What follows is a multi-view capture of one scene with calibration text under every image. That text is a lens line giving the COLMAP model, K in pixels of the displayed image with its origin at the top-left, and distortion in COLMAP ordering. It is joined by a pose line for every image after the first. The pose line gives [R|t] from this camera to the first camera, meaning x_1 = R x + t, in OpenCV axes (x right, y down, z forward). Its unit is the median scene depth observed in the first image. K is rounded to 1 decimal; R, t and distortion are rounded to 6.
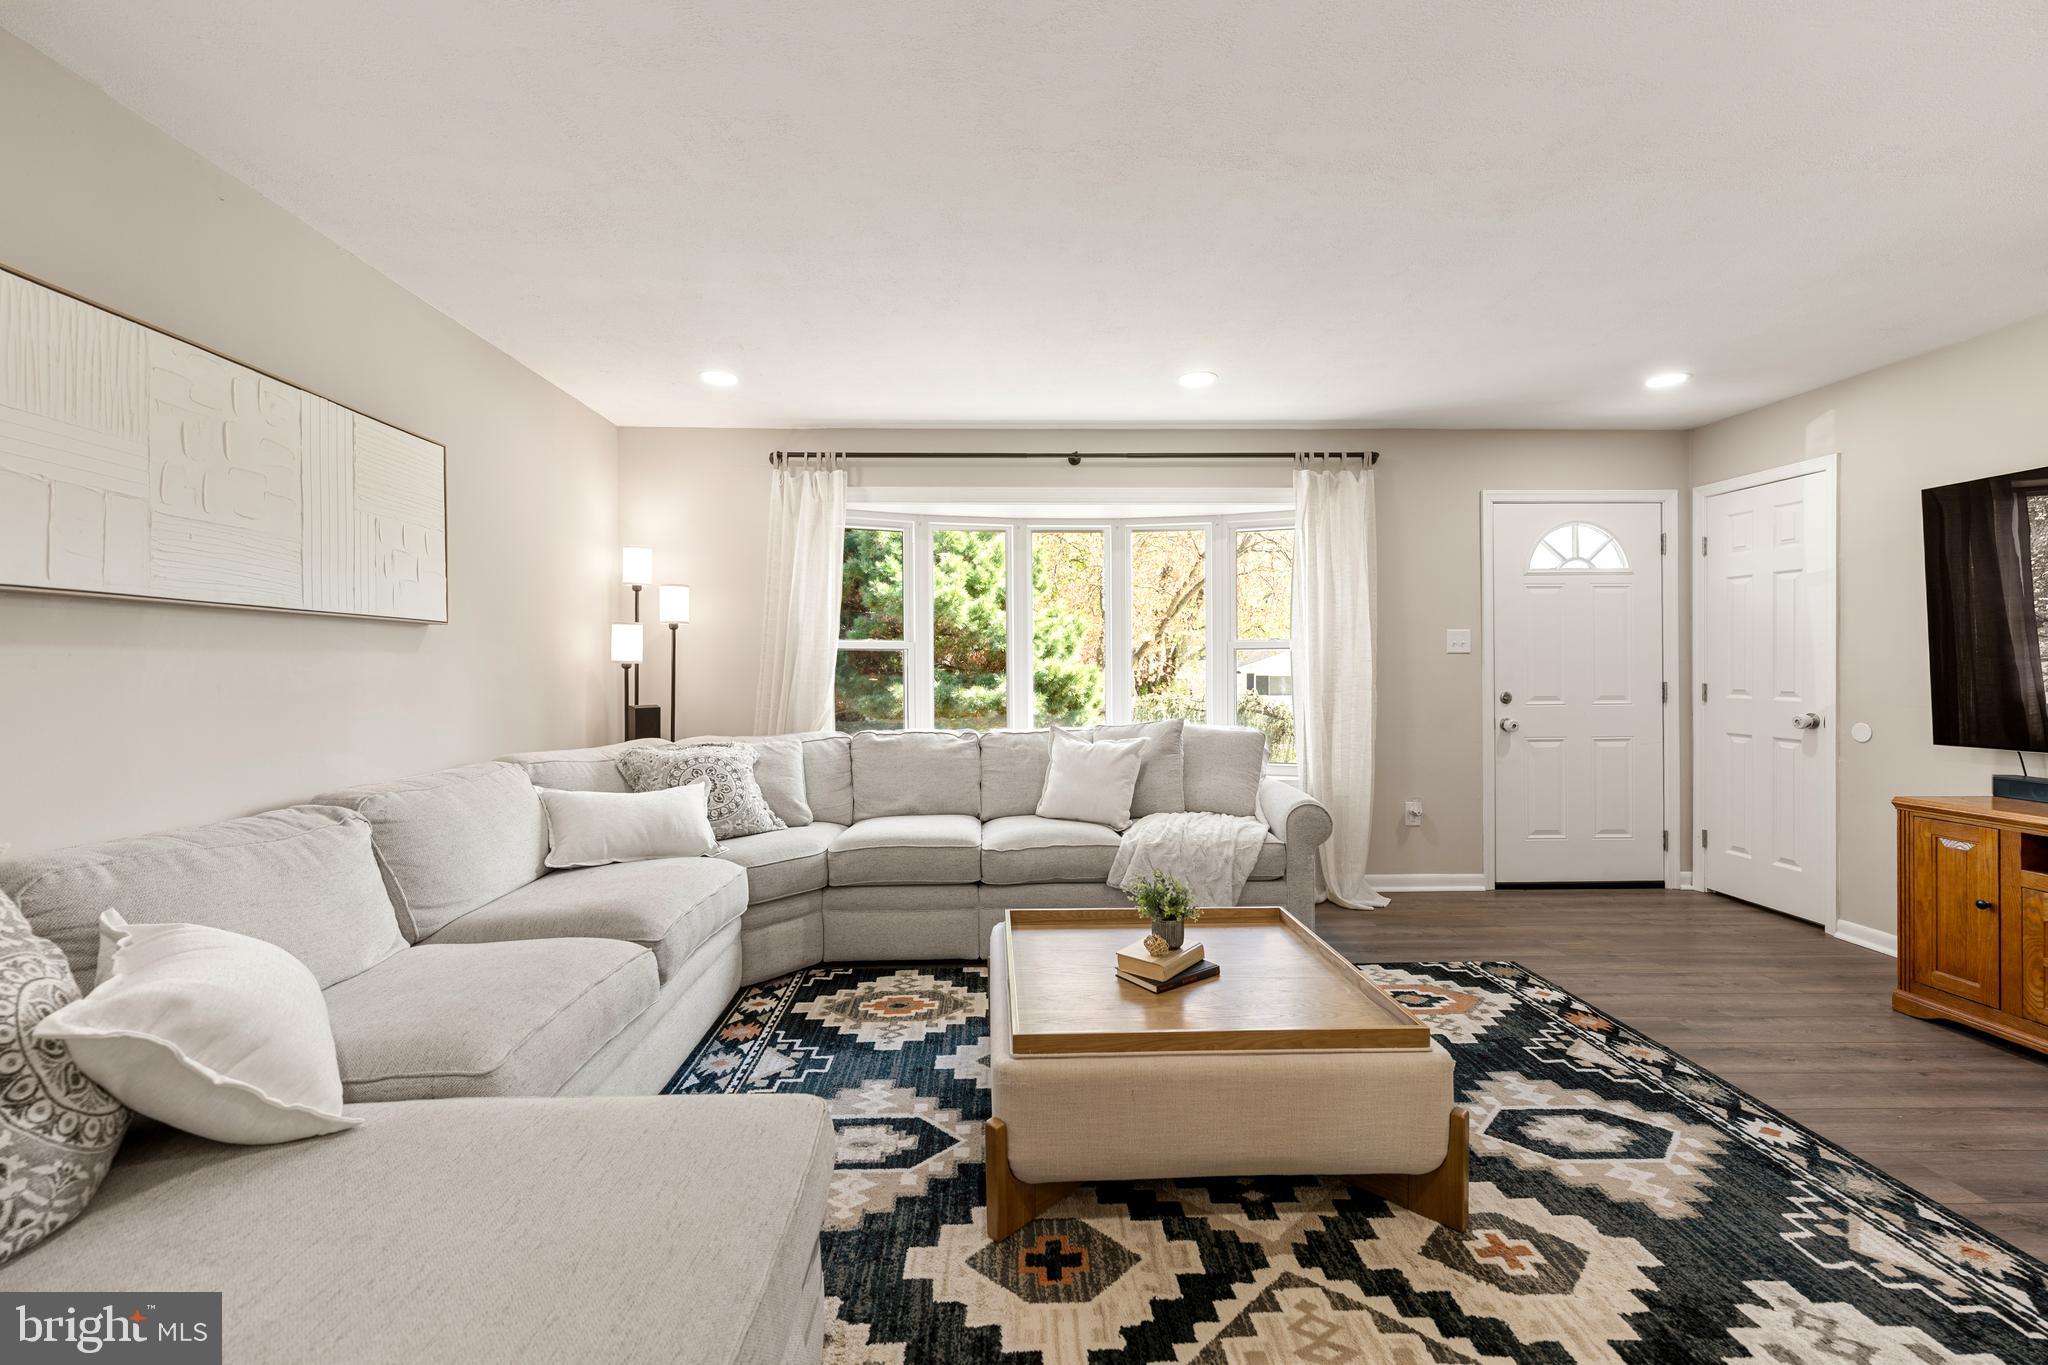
lens RADIAL K [[826.5, 0, 1010.6], [0, 826.5, 670.2], [0, 0, 1]] dist [0.000075, 0.000236]
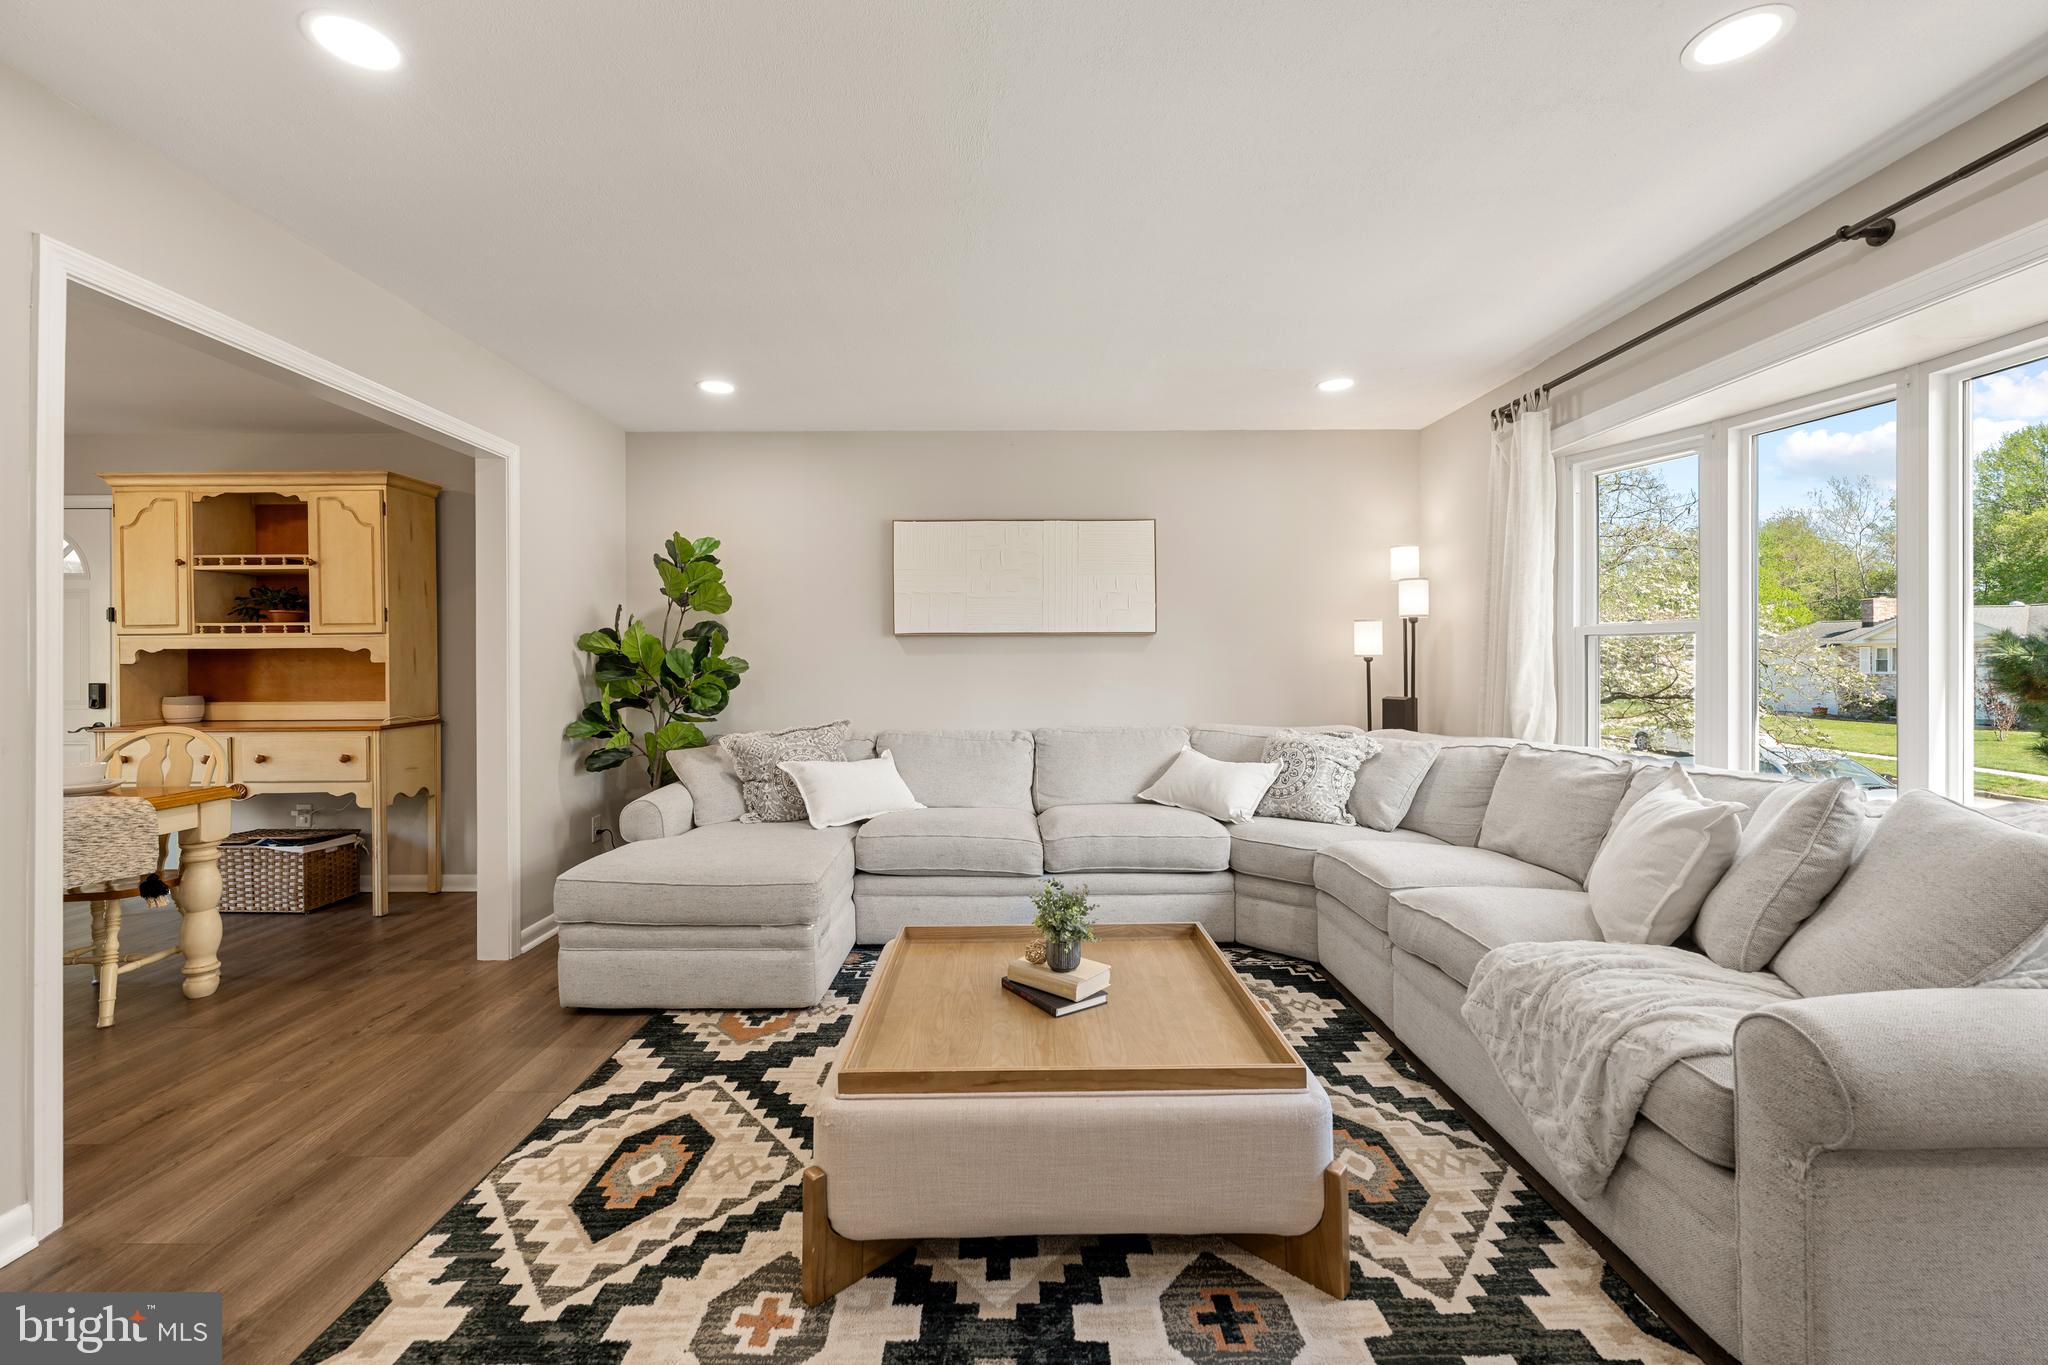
lens RADIAL K [[828.4, 0, 1011.8], [0, 828.4, 659.7], [0, 0, 1]] dist [-0.000950, 0.000059]
pose [[-0.021240, -0.001245, -0.999774, 0.806712], [0.001499, 0.999998, -0.001278, -0.005193], [0.999773, -0.001526, -0.021238, 0.698532]]
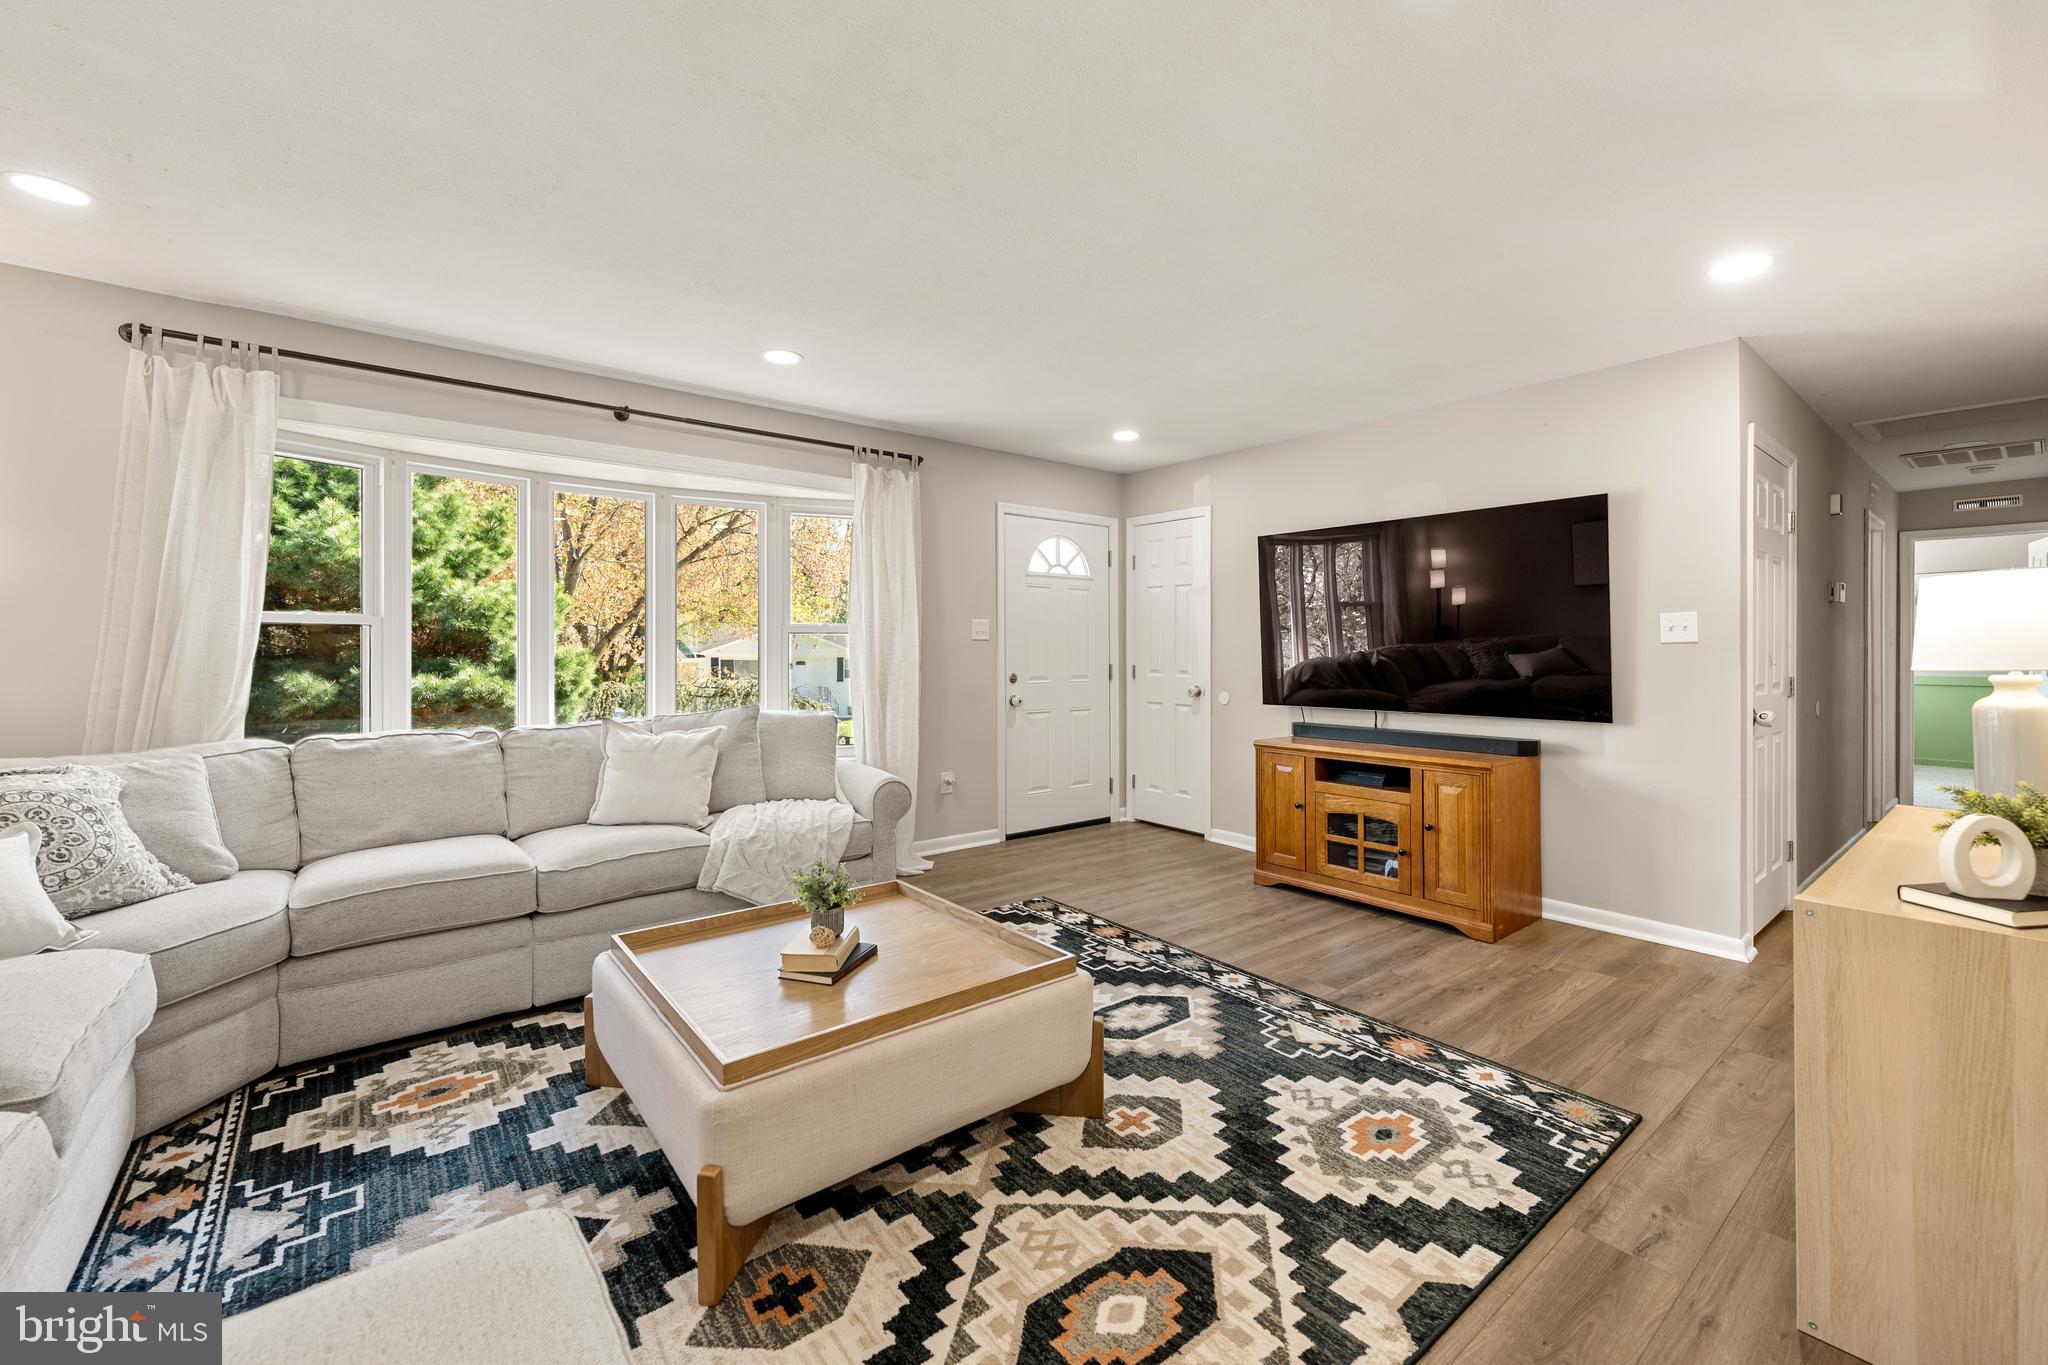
lens RADIAL K [[832.5, 0, 1025.6], [0, 832.5, 644.6], [0, 0, 1]] dist [0.000809, -0.000233]
pose [[0.794853, 0.009514, 0.606728, -0.164263], [-0.002767, 0.999924, -0.012055, -0.000402], [-0.606796, 0.007903, 0.794818, 0.050367]]
